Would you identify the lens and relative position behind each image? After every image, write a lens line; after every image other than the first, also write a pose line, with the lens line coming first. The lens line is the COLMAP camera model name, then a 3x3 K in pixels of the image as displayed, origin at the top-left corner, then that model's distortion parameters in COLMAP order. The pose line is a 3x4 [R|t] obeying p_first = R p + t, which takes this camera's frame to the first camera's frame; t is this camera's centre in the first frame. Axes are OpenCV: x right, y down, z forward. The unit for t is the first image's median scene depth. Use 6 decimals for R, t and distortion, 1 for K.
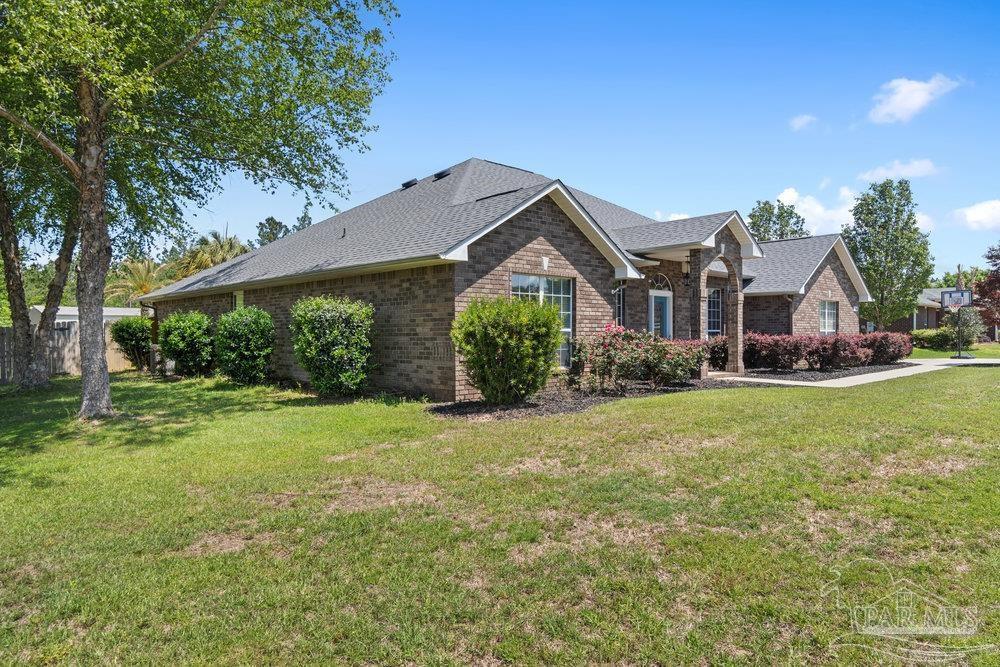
lens RADIAL K [[619.8, 0, 500.6], [0, 619.8, 336.7], [0, 0, 1]] dist [0.003456, 0.000048]
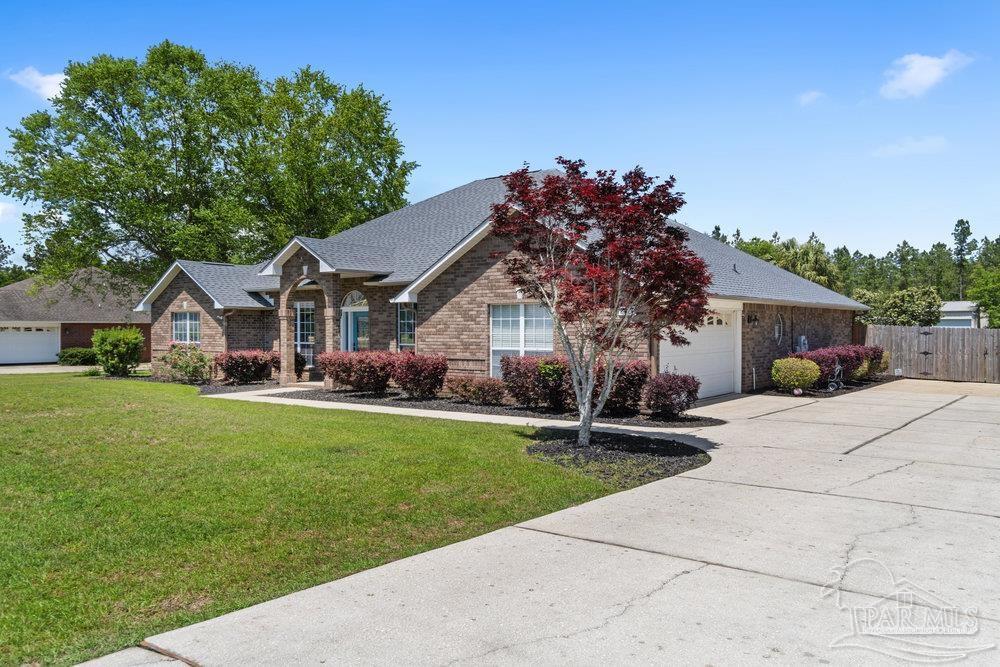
lens RADIAL K [[766.8, 0, 500.1], [0, 766.8, 331.7], [0, 0, 1]] dist [-0.002534, -0.000787]
pose [[0.163446, 0.006447, -0.986531, 2.221028], [-0.004087, 0.999974, 0.005858, -0.053970], [0.986544, 0.003074, 0.163468, 1.415961]]
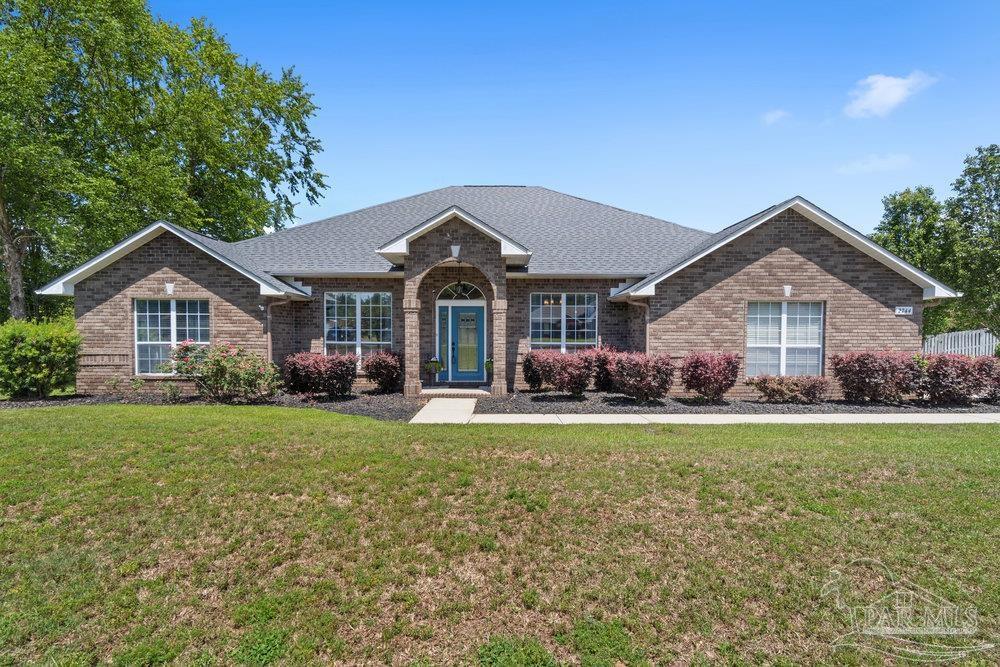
lens RADIAL K [[531.6, 0, 500.4], [0, 531.6, 334.5], [0, 0, 1]] dist [-0.000607, 0.000152]
pose [[0.730616, 0.002059, -0.682786, 1.161686], [-0.009465, 0.999930, -0.007113, -0.024669], [0.682723, 0.011660, 0.730584, 0.627481]]
